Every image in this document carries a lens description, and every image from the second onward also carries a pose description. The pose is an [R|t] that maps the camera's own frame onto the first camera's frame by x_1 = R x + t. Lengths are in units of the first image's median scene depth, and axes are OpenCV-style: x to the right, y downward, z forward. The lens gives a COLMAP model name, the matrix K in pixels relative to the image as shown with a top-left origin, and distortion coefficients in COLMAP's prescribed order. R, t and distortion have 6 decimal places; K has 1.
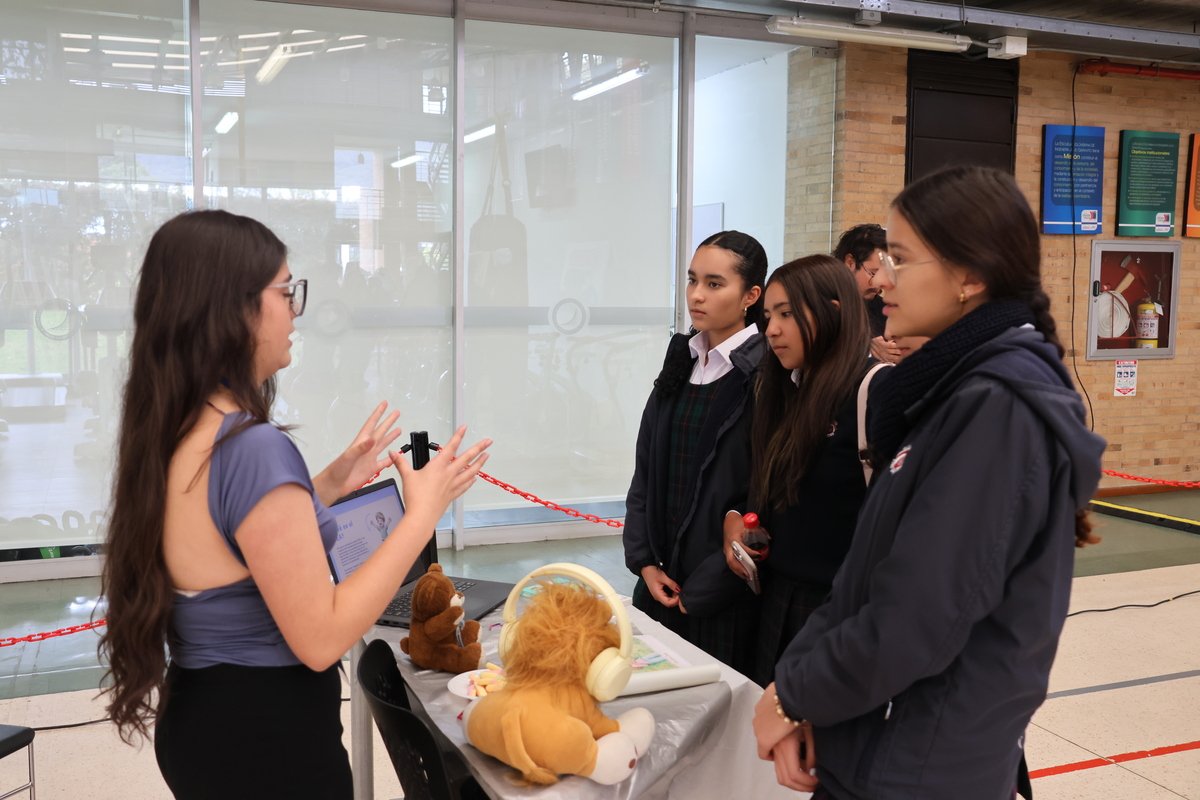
lens RADIAL K [[1248.6, 0, 607.9], [0, 1248.6, 401.3], [0, 0, 1]] dist [0.110258, 0.000000]
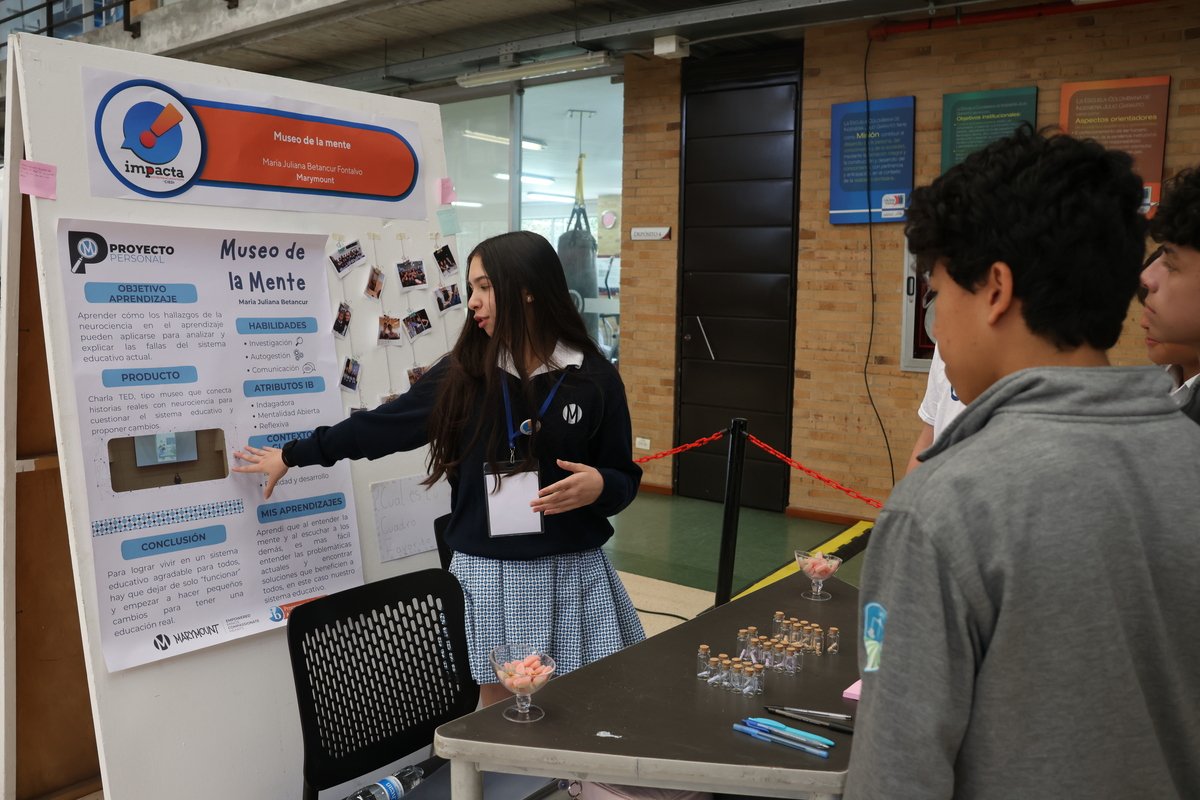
lens RADIAL K [[1044.2, 0, 601.3], [0, 1044.2, 399.9], [0, 0, 1]] dist [-0.082881, 0.039978]
pose [[0.450241, 0.091152, -0.888243, 0.926177], [-0.087091, 0.994516, 0.057912, -0.036569], [0.888650, 0.051284, 0.455710, 0.520466]]
